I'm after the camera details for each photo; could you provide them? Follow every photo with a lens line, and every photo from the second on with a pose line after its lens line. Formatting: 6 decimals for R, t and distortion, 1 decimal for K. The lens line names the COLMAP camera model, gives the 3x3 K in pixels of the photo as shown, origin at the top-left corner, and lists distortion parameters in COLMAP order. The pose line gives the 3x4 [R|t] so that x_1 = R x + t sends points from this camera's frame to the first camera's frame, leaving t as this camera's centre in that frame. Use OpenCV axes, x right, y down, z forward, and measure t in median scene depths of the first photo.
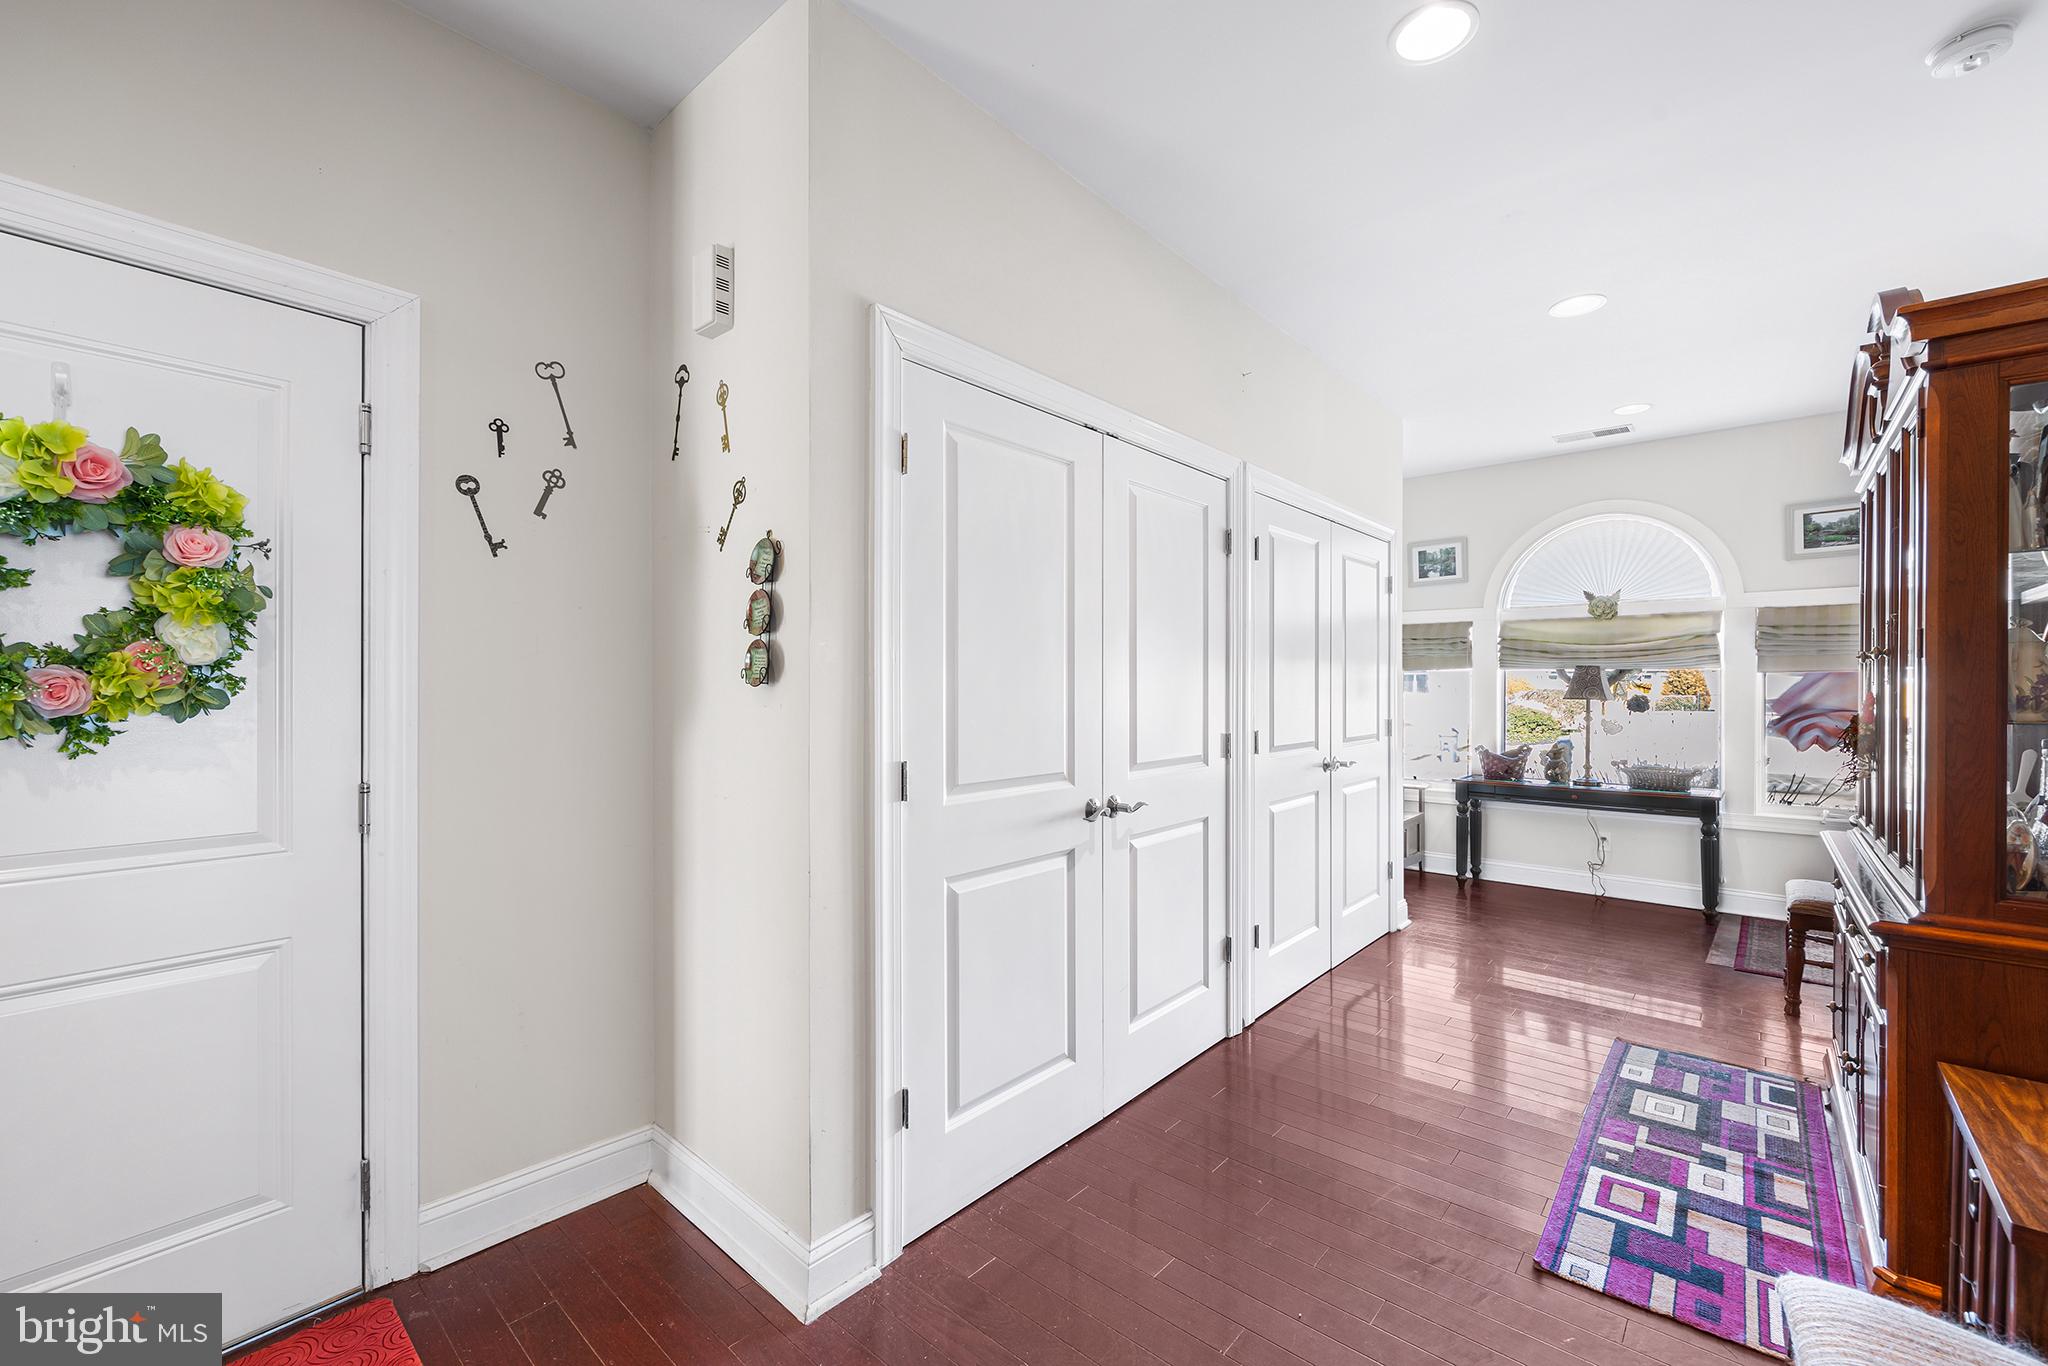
lens RADIAL K [[840.0, 0, 1055.7], [0, 840.0, 692.6], [0, 0, 1]] dist [-0.002225, -0.000059]
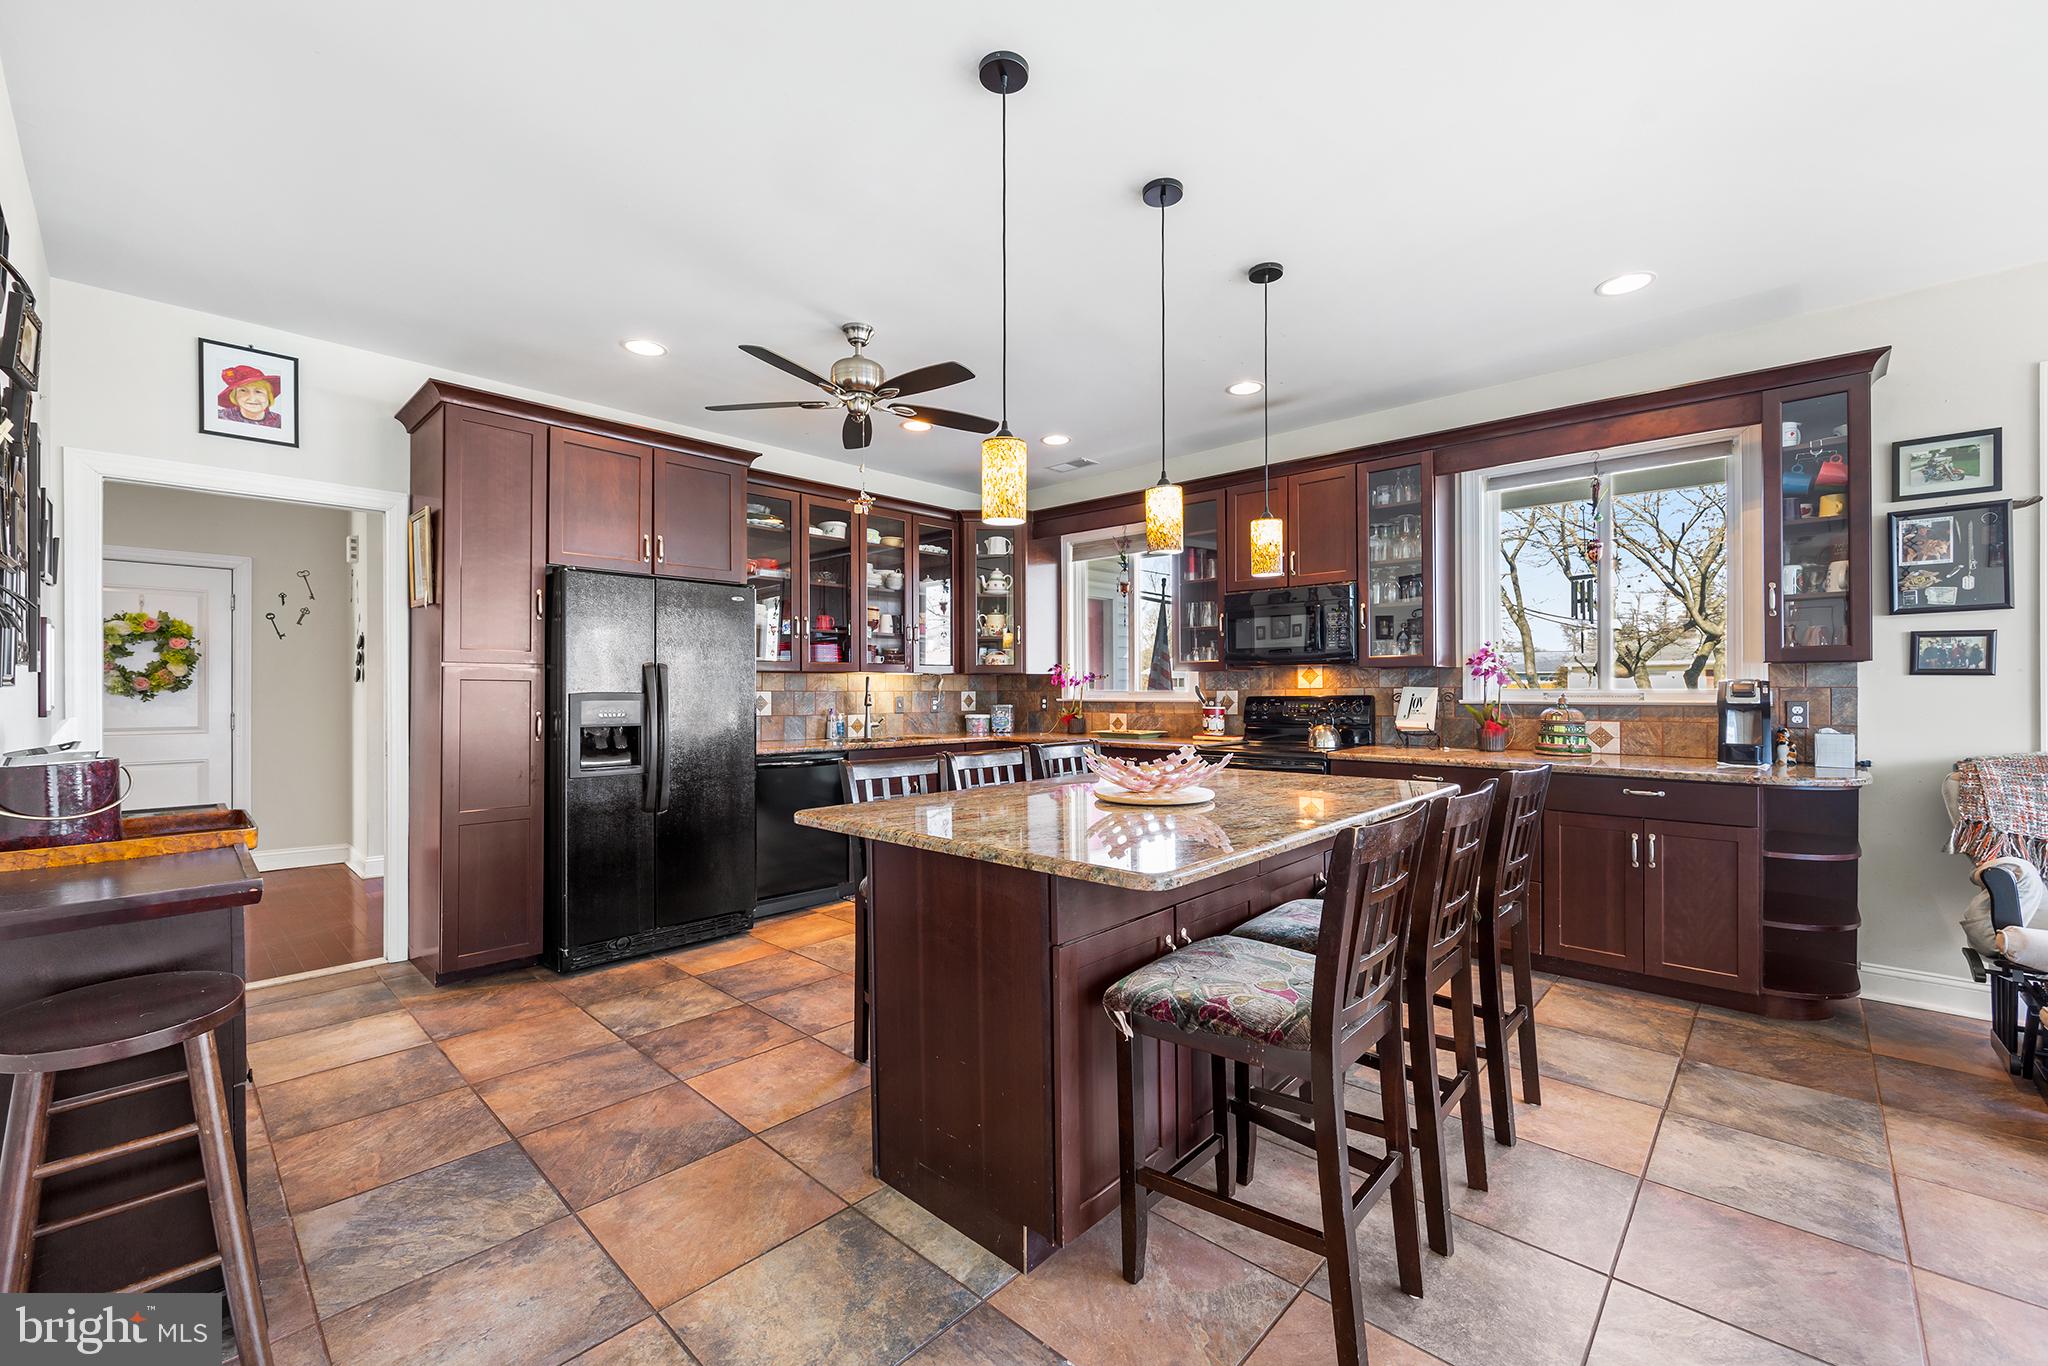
lens RADIAL K [[840.0, 0, 1061.1], [0, 840.0, 694.8], [0, 0, 1]] dist [-0.002225, -0.000059]
pose [[0.999271, -0.001830, -0.038125, 2.869147], [0.001834, 0.999998, 0.000058, 0.051250], [0.038125, -0.000128, 0.999273, -2.422147]]
